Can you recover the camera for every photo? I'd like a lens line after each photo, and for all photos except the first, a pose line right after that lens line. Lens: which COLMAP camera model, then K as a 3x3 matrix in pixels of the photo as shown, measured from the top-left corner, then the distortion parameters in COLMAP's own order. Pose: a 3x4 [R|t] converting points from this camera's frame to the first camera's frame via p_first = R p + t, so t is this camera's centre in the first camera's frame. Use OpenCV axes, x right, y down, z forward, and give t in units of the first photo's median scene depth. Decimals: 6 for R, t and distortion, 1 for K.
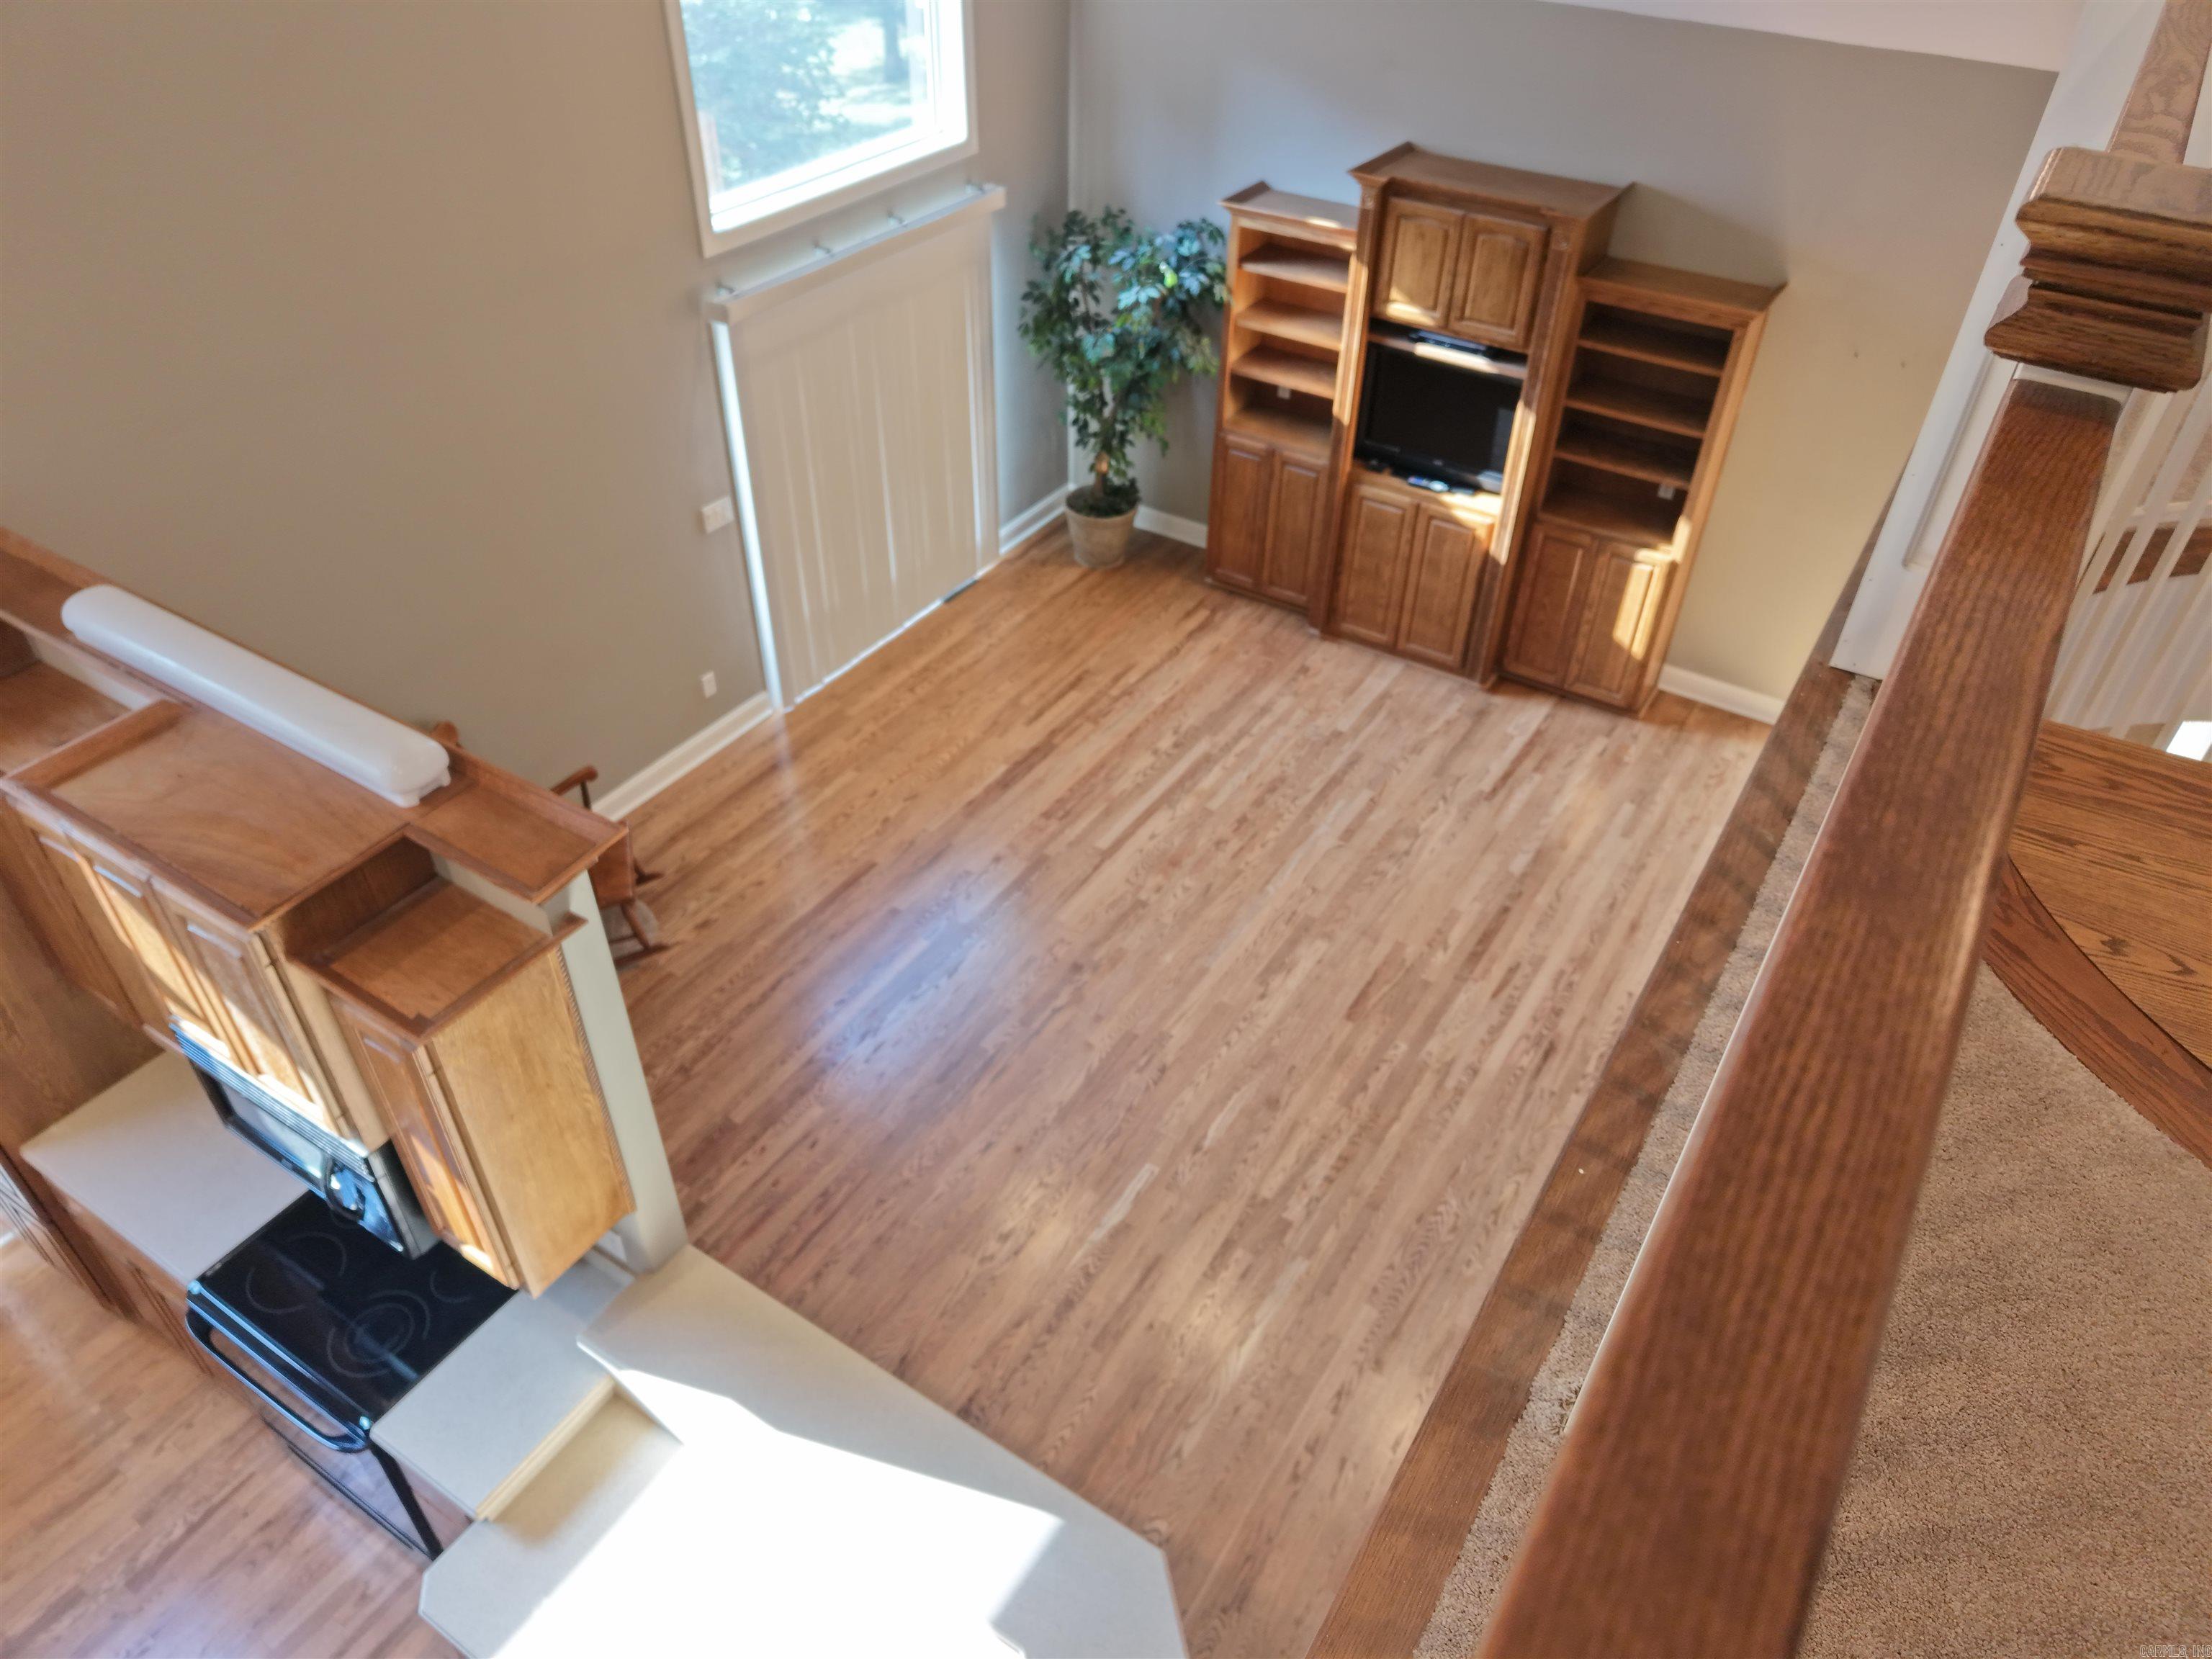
lens RADIAL K [[1517.8, 0, 1106.0], [0, 1517.8, 829.5], [0, 0, 1]] dist [0.080230, -0.102806]
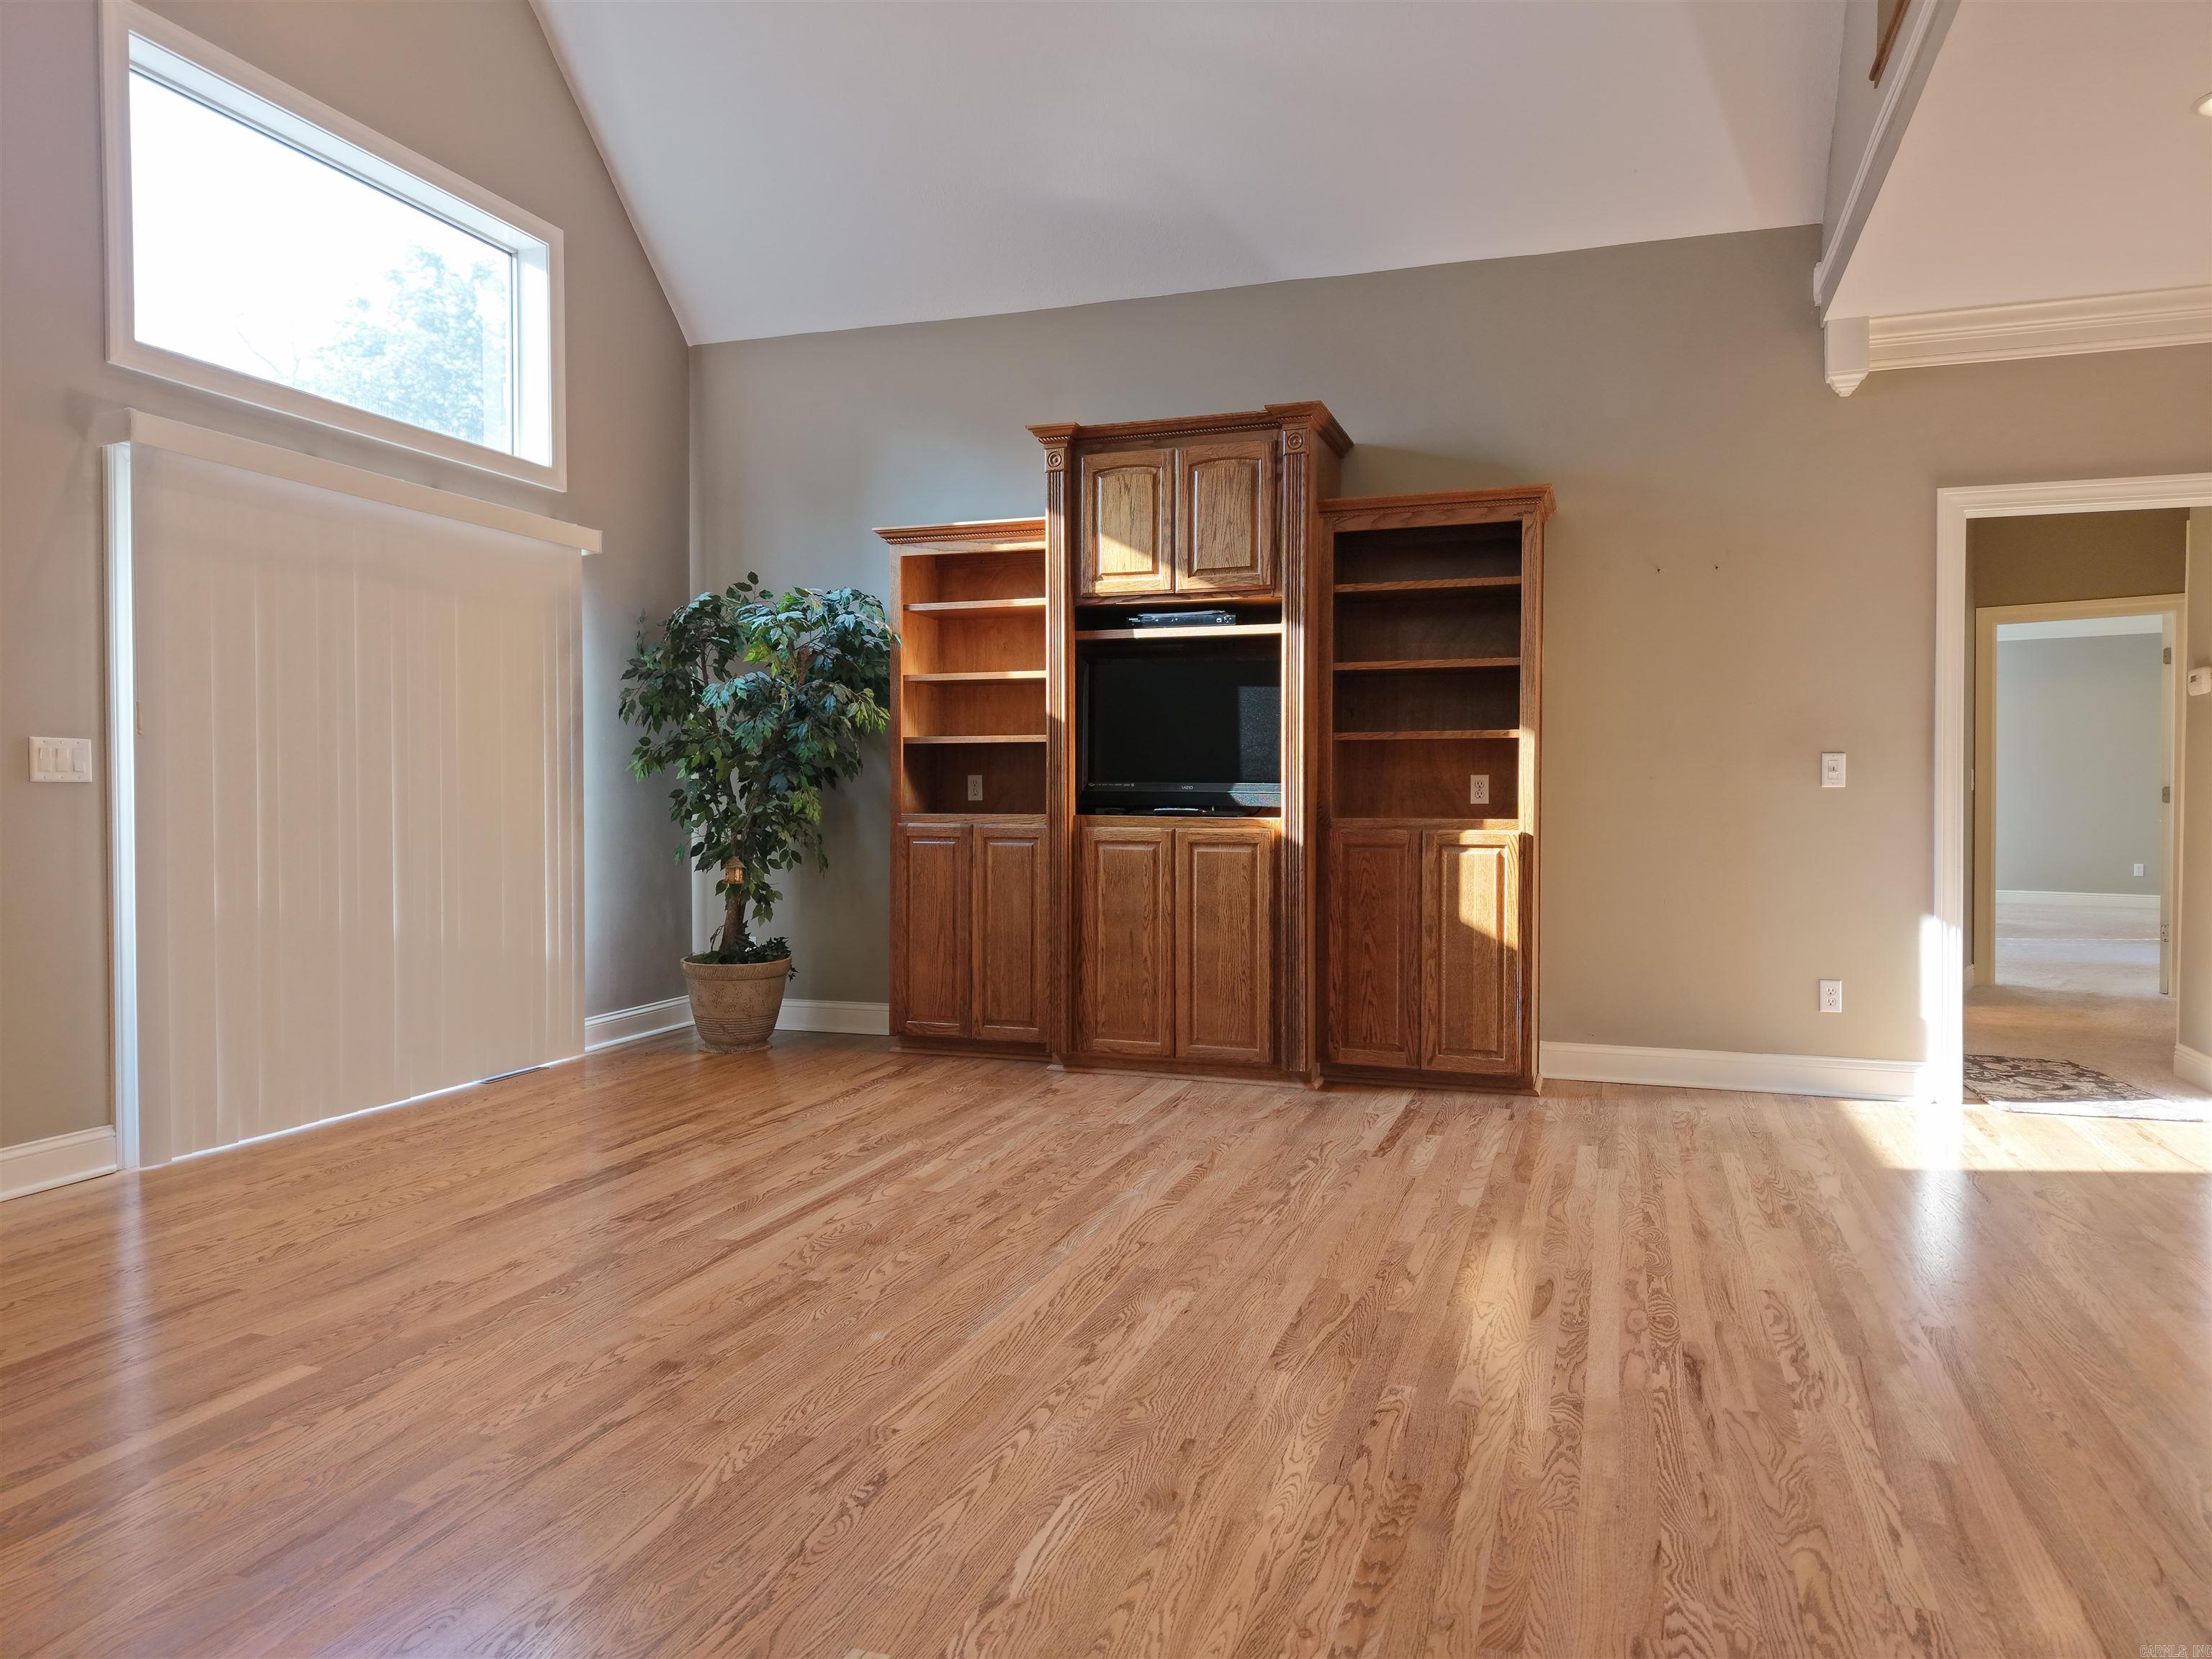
lens RADIAL K [[1475.8, 0, 1108.5], [0, 1475.8, 819.1], [0, 0, 1]] dist [0.060687, -0.077747]
pose [[0.971978, -0.020032, 0.234215, 0.006296], [0.160250, 0.785425, -0.597853, 0.225684], [-0.171982, 0.618633, 0.766626, 0.494917]]
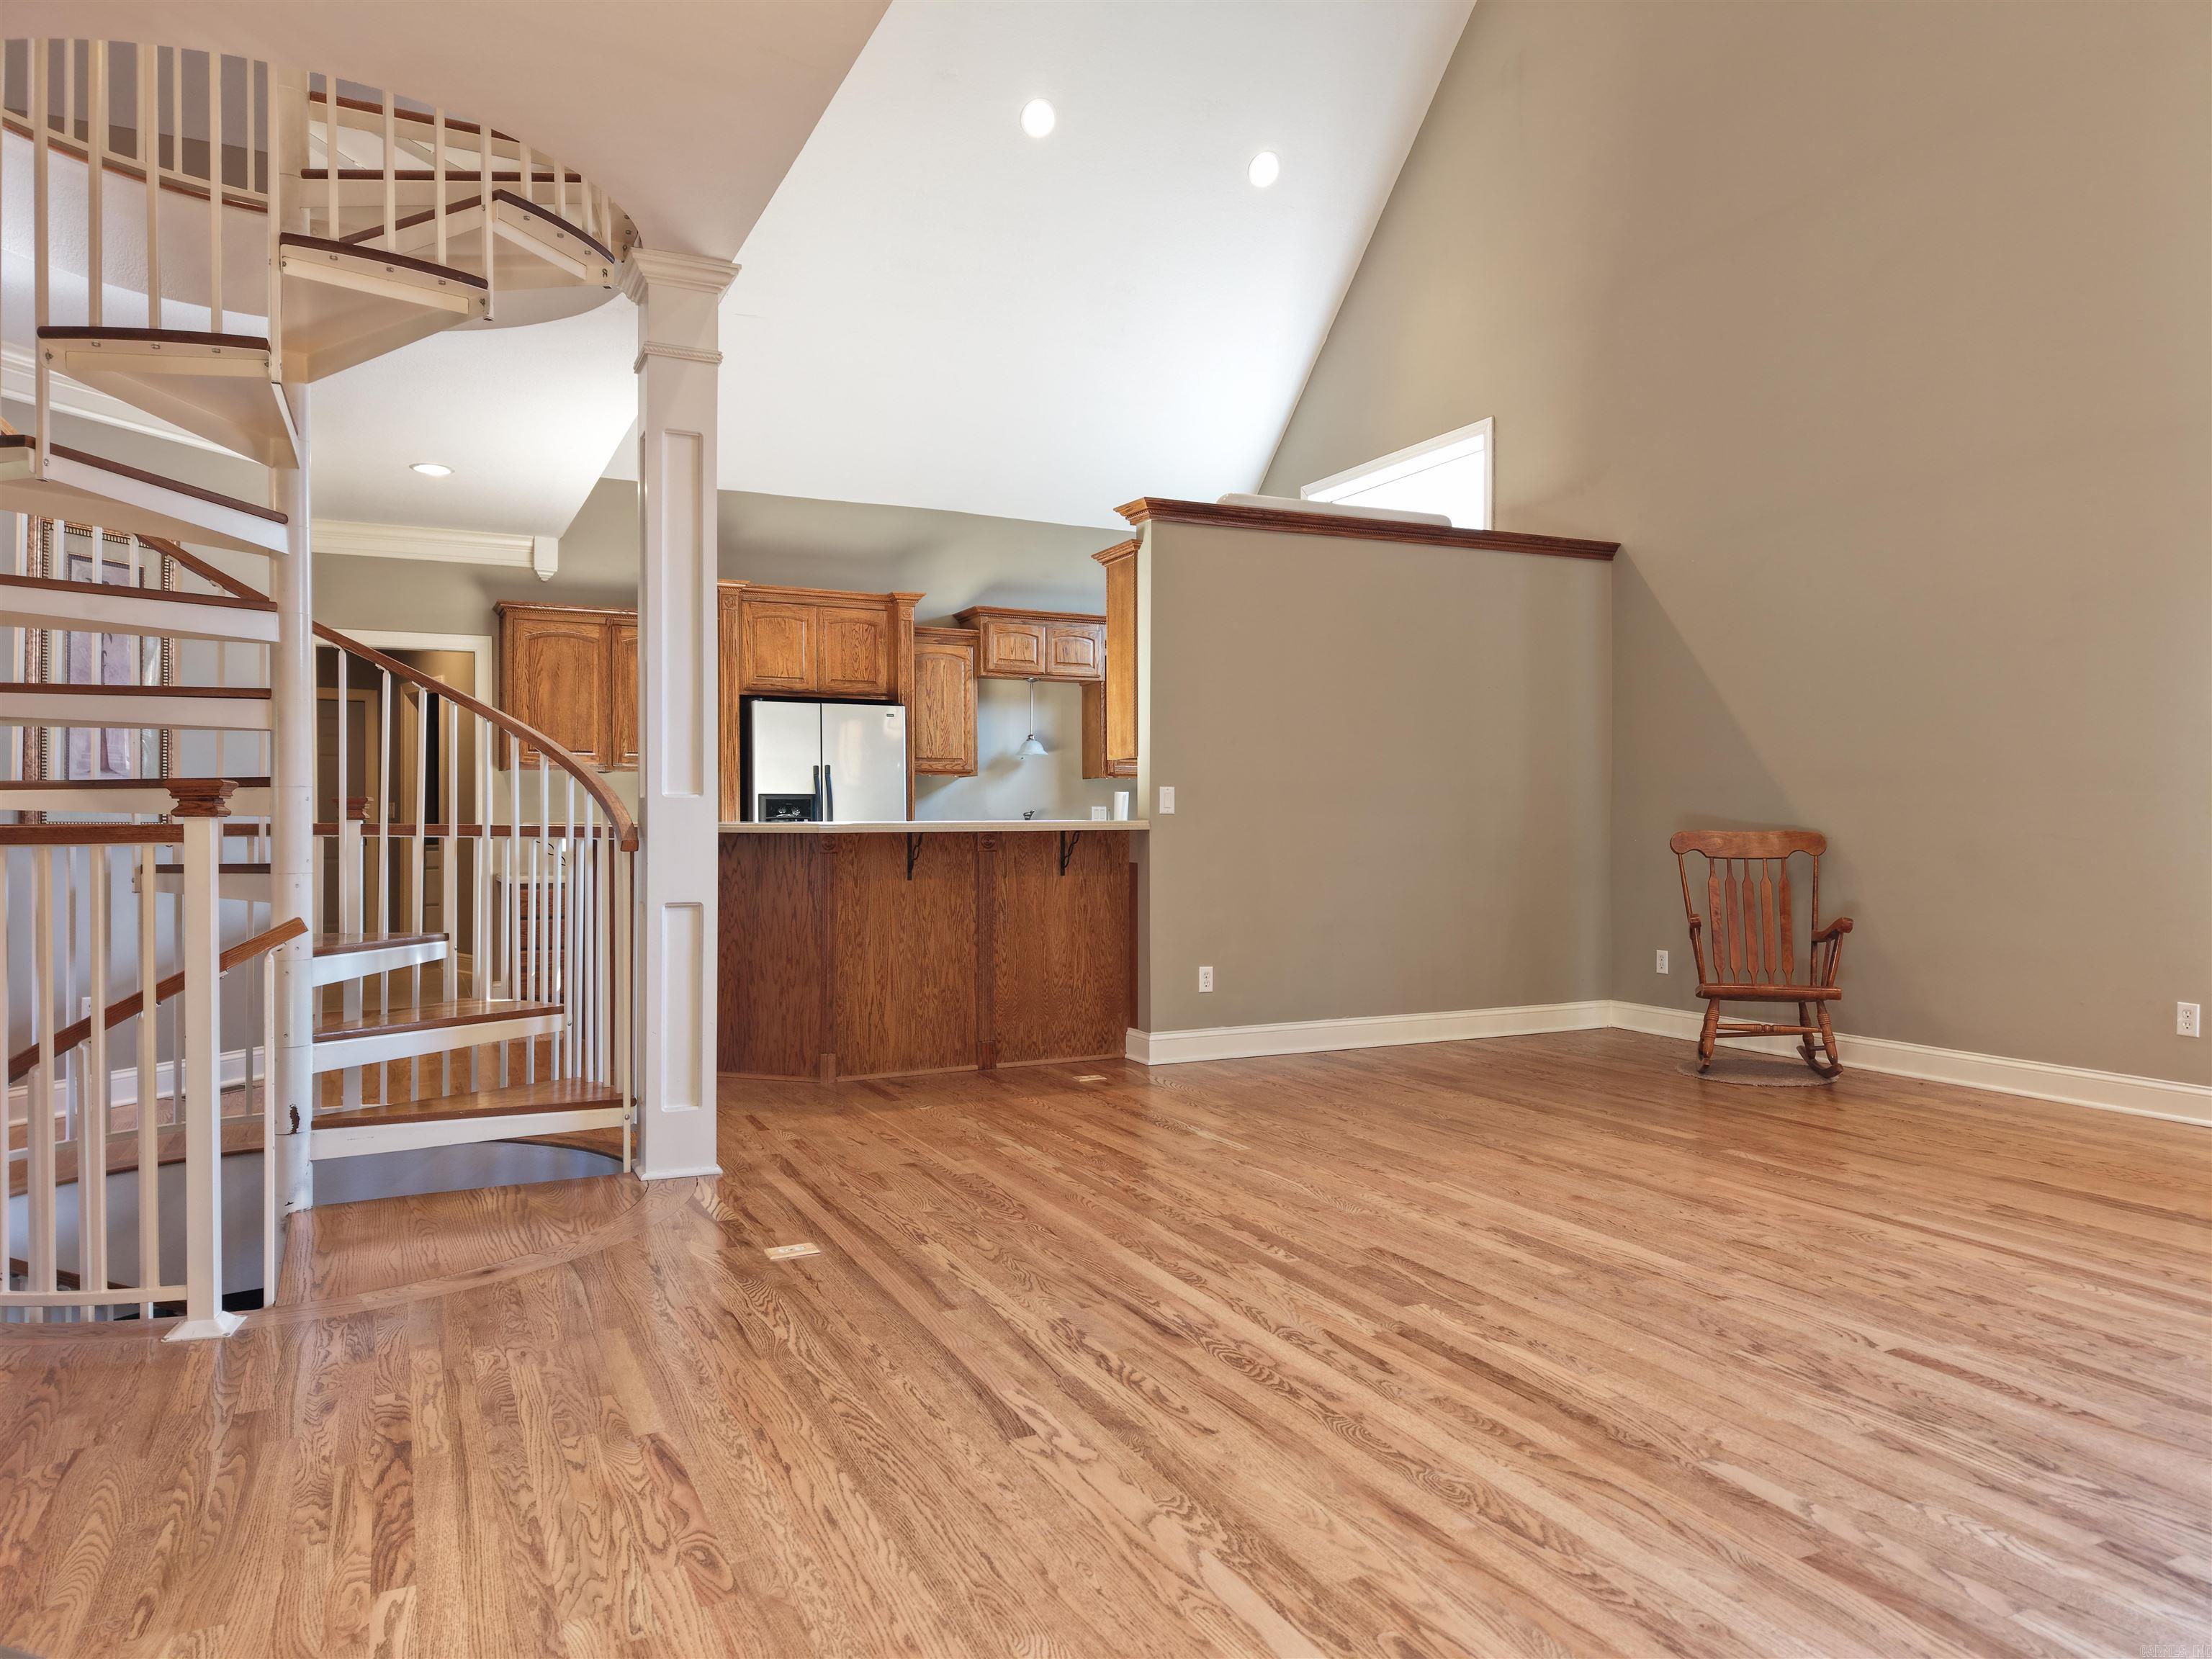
lens RADIAL K [[1475.8, 0, 1108.5], [0, 1475.8, 819.1], [0, 0, 1]] dist [0.060687, -0.077747]
pose [[-0.525012, -0.015630, -0.850951, 0.639094], [-0.540284, 0.778658, 0.319038, -0.125141], [0.657613, 0.627254, -0.417249, 0.945736]]
